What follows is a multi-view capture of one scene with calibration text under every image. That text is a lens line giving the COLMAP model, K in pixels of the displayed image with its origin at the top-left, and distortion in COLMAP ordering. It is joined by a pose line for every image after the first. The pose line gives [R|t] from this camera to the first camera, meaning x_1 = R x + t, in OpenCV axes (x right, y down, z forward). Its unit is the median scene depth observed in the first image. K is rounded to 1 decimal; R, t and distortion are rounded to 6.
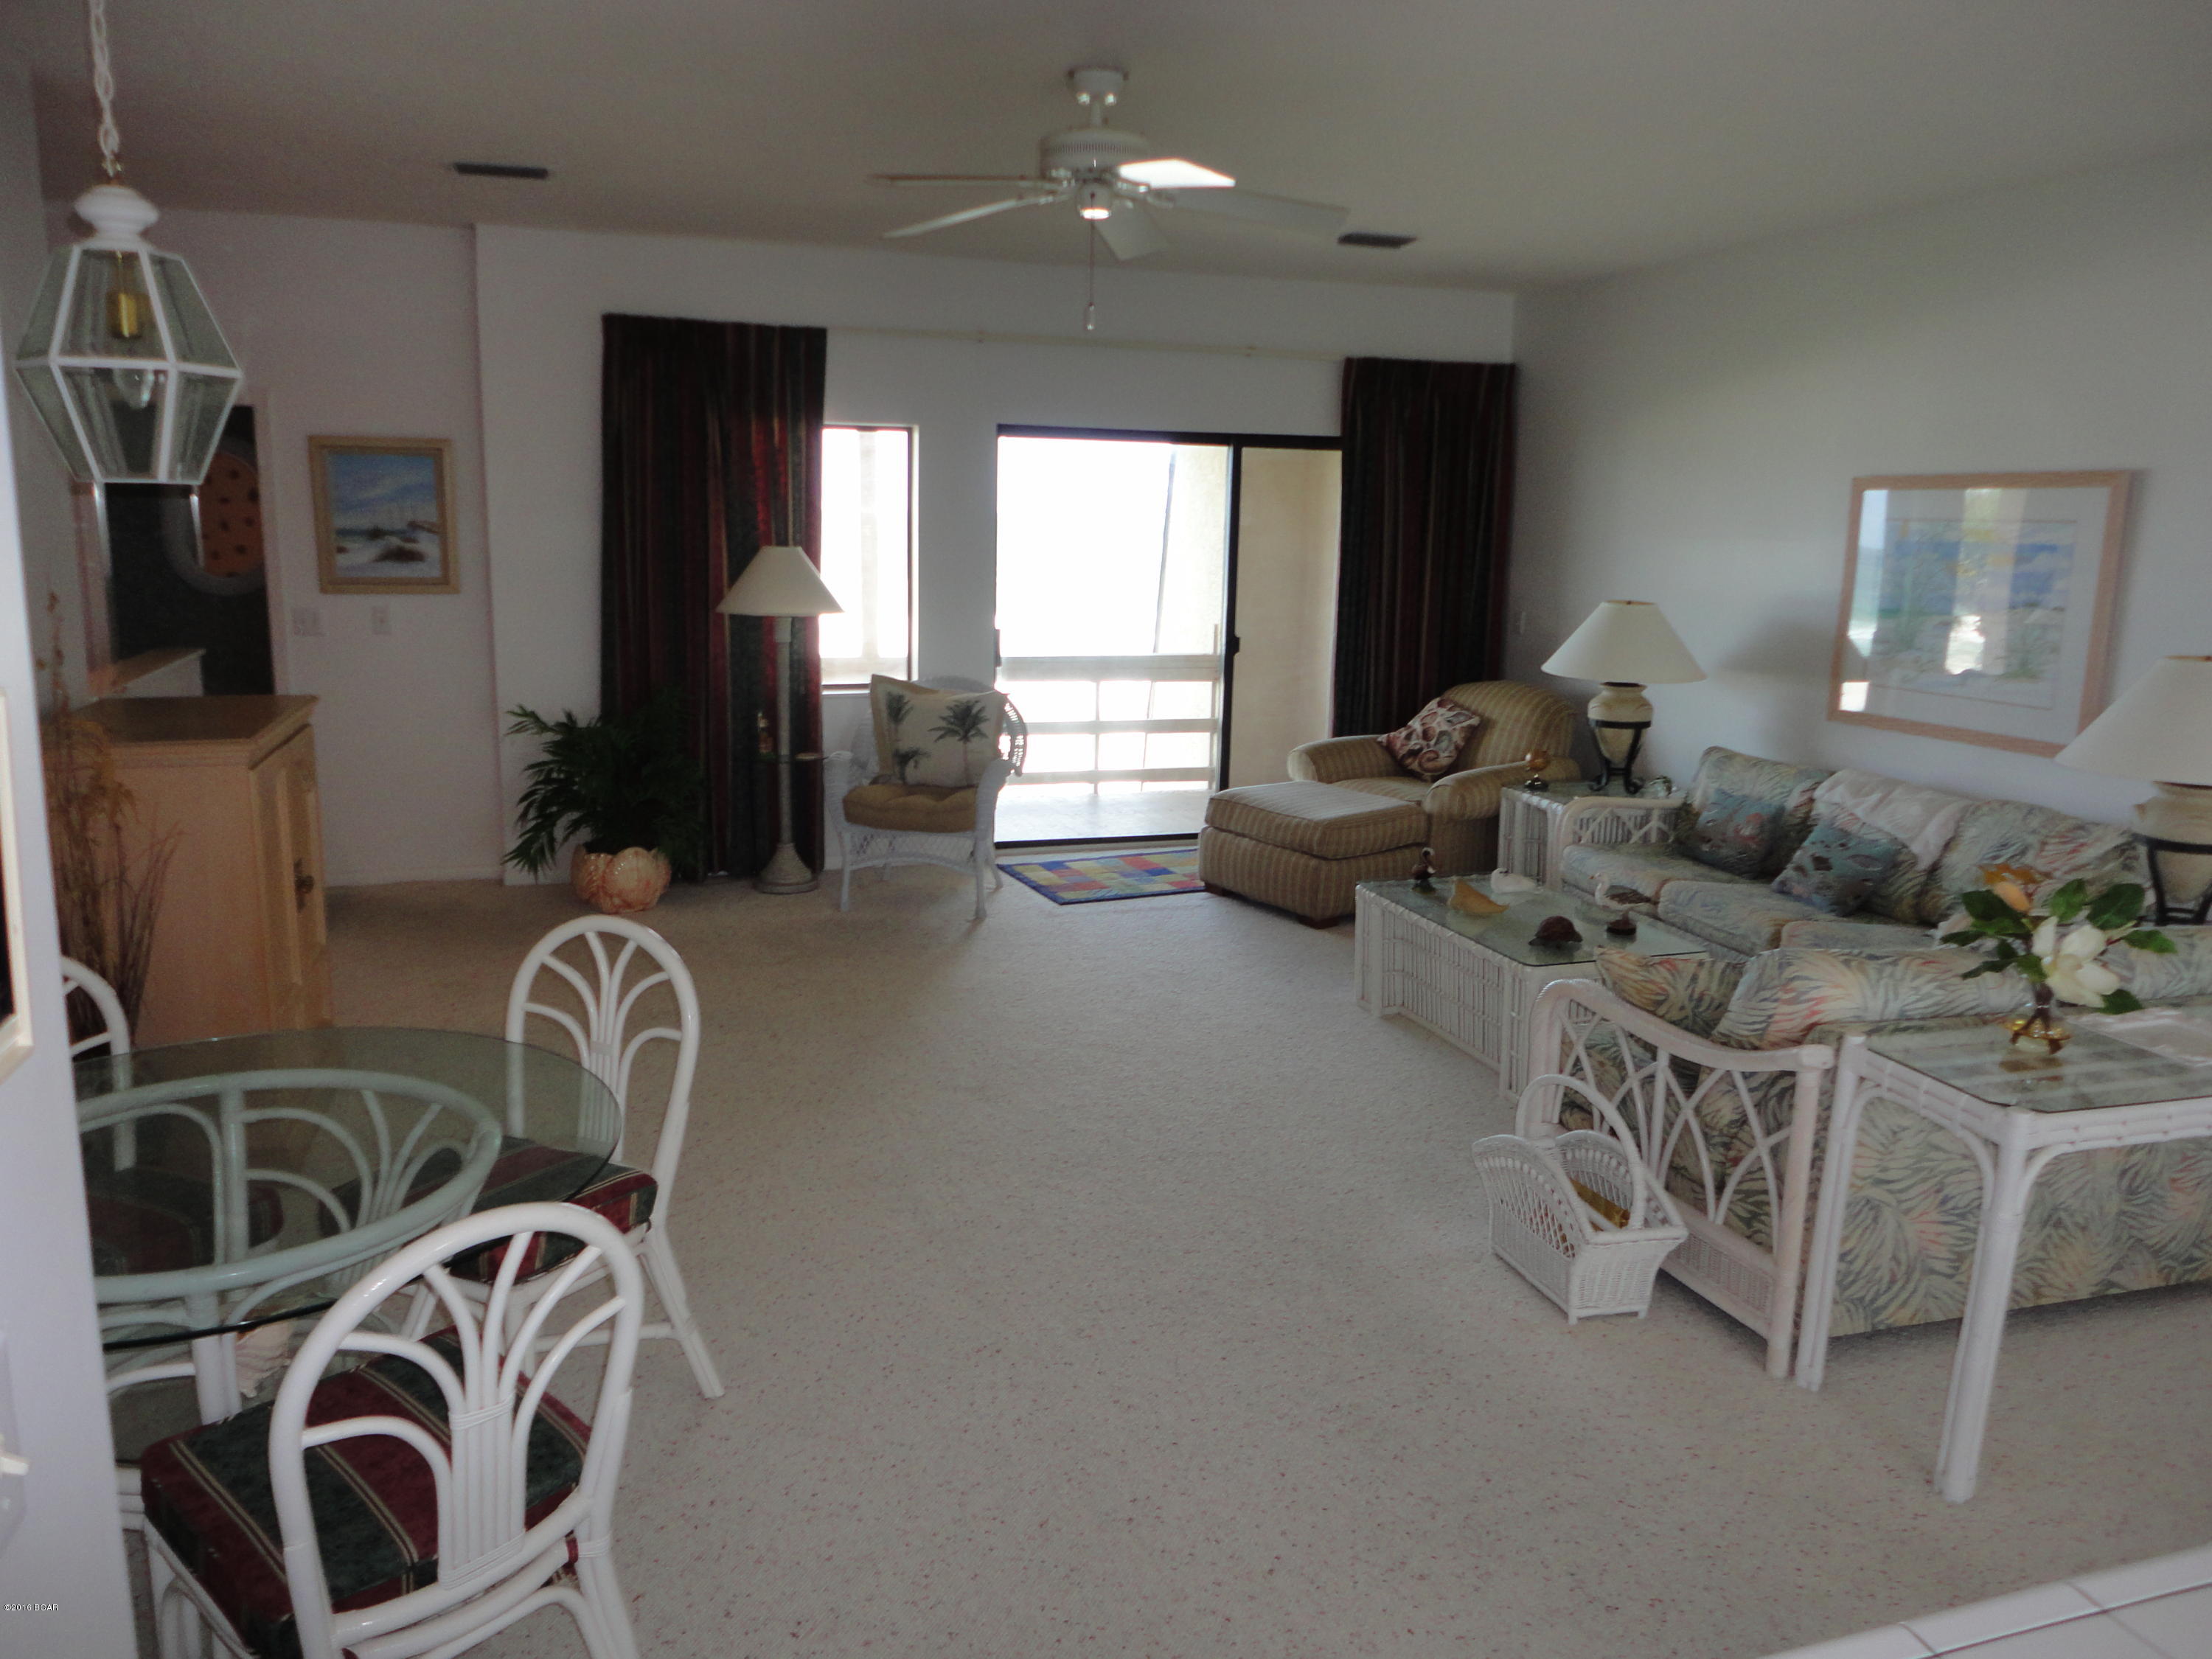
lens RADIAL K [[1617.4, 0, 1114.7], [0, 1617.4, 810.1], [0, 0, 1]] dist [-0.000572, 0.000035]
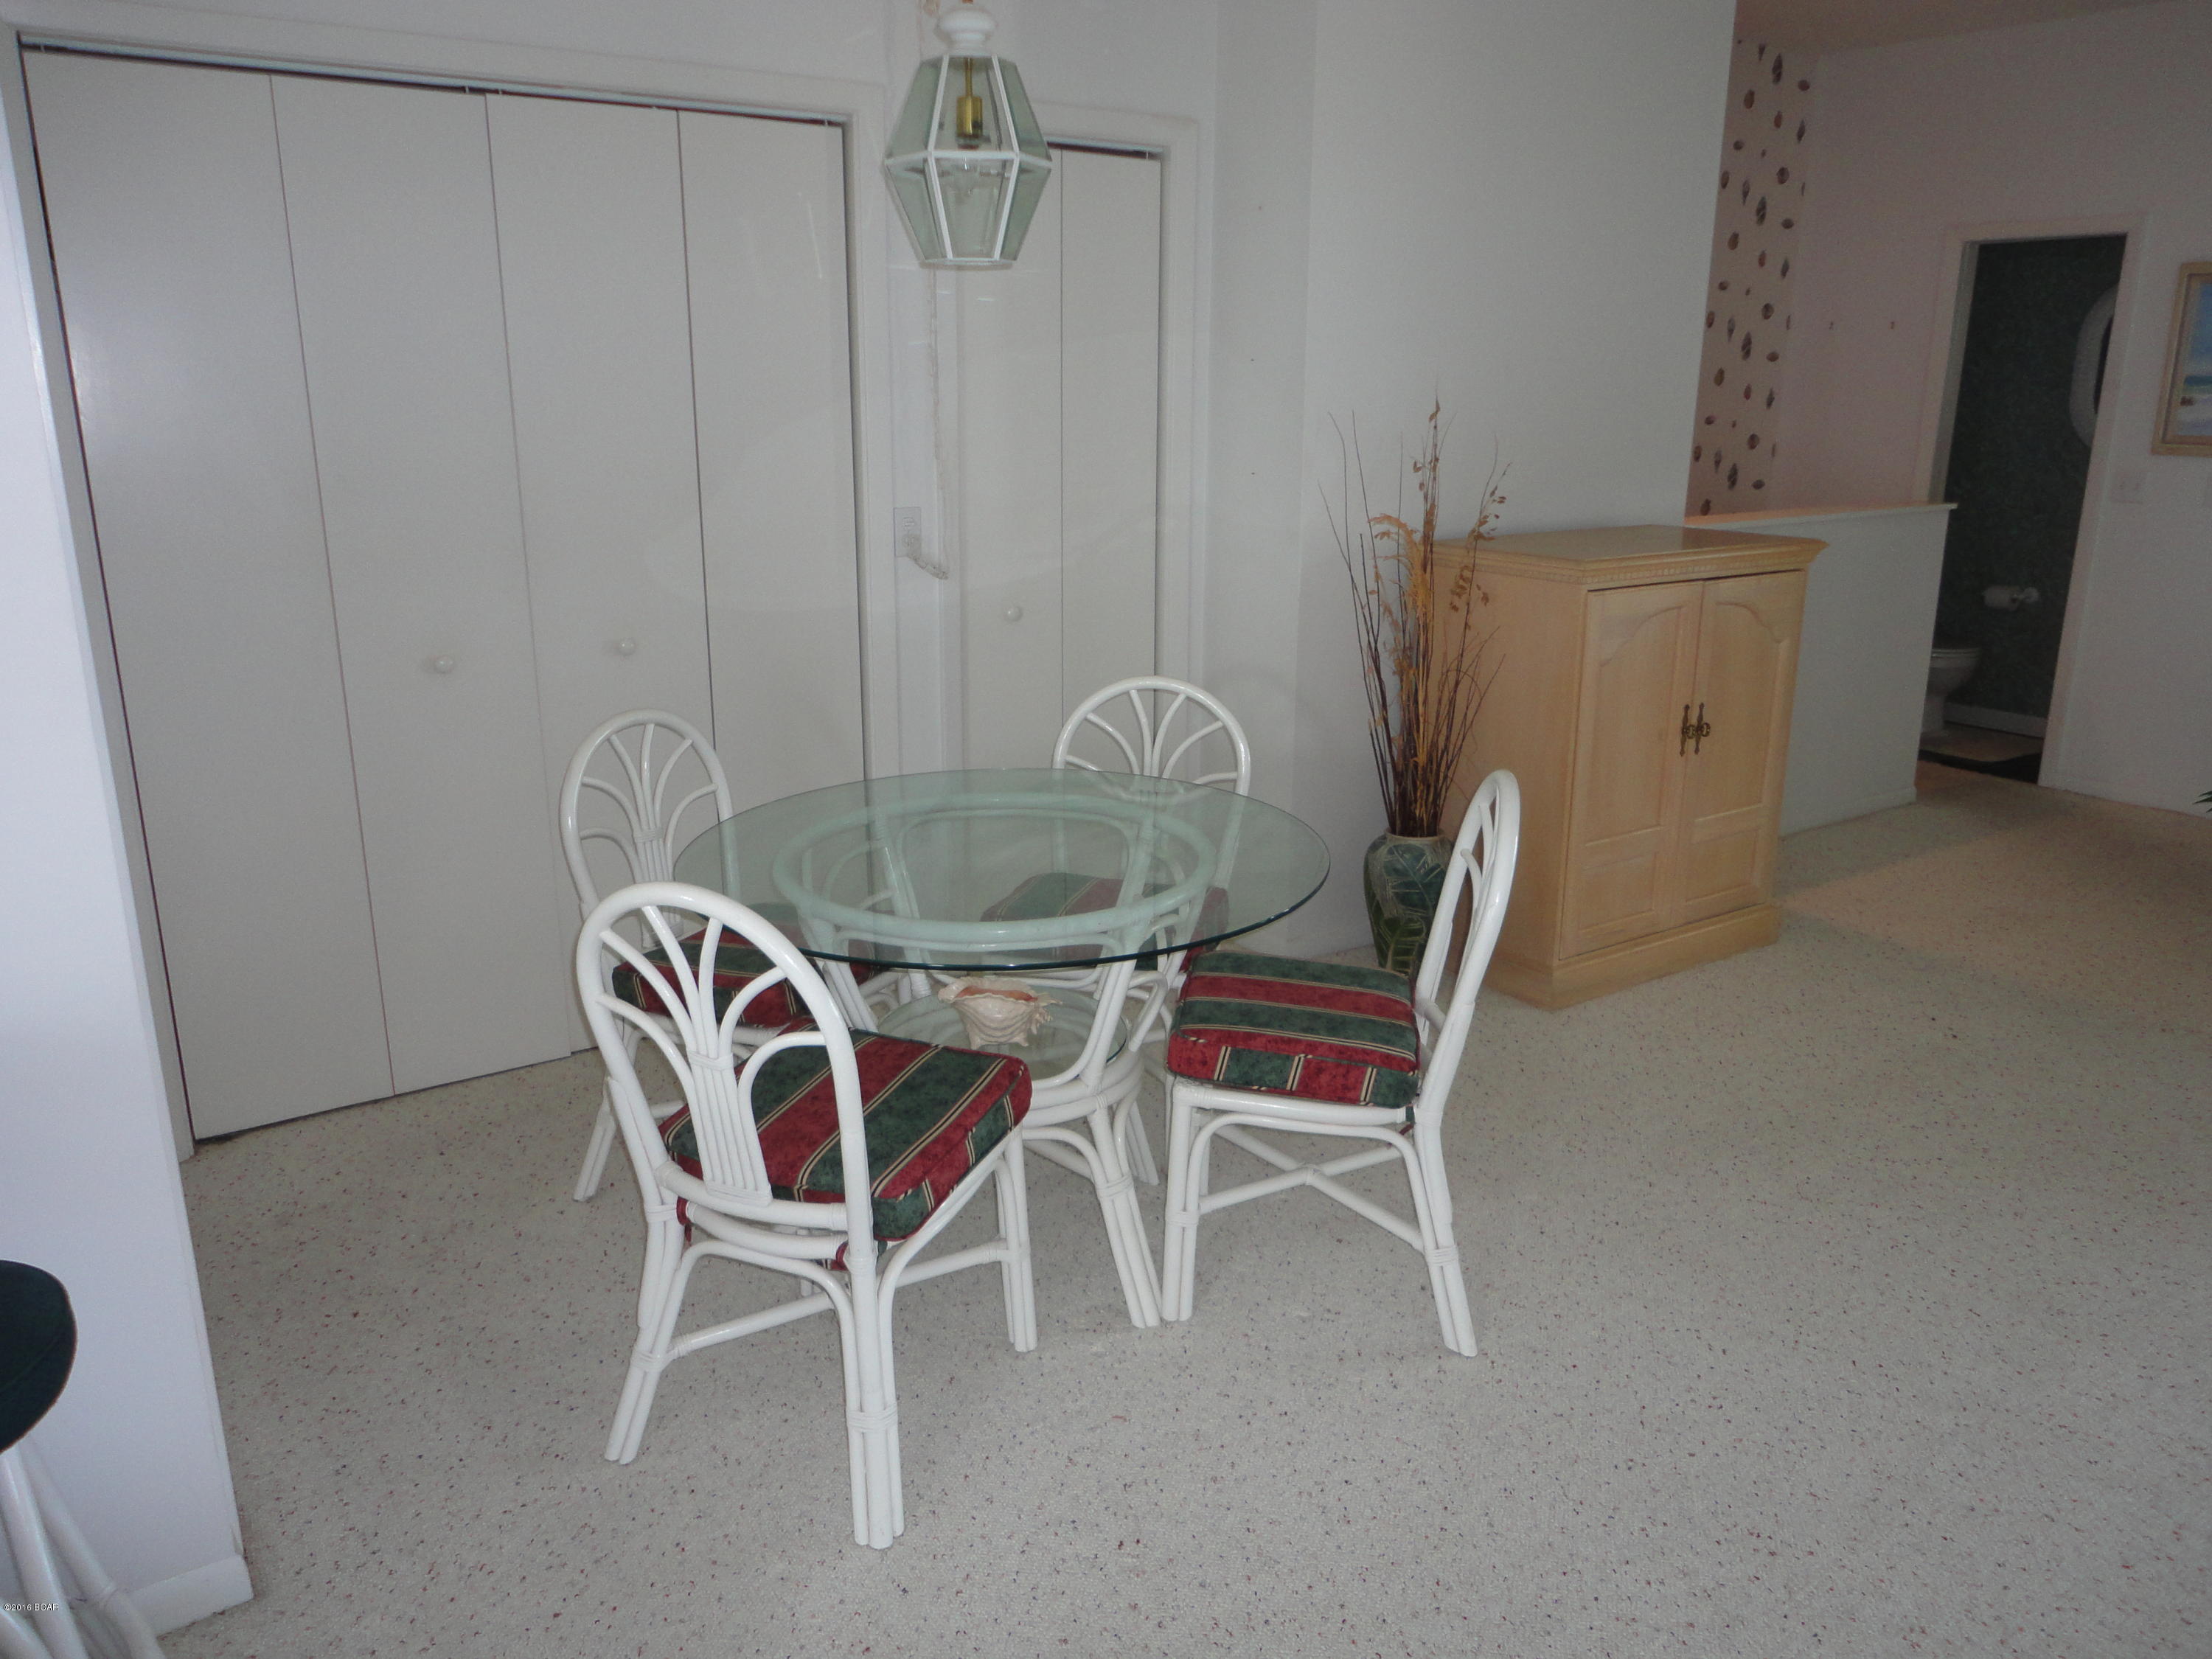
lens RADIAL K [[1617.4, 0, 1093.4], [0, 1617.4, 778.4], [0, 0, 1]] dist [-0.000572, 0.000035]
pose [[0.268833, 0.218133, -0.938161, 0.216876], [-0.178504, 0.968428, 0.174020, -0.020382], [0.946501, 0.120683, 0.299283, 0.274079]]
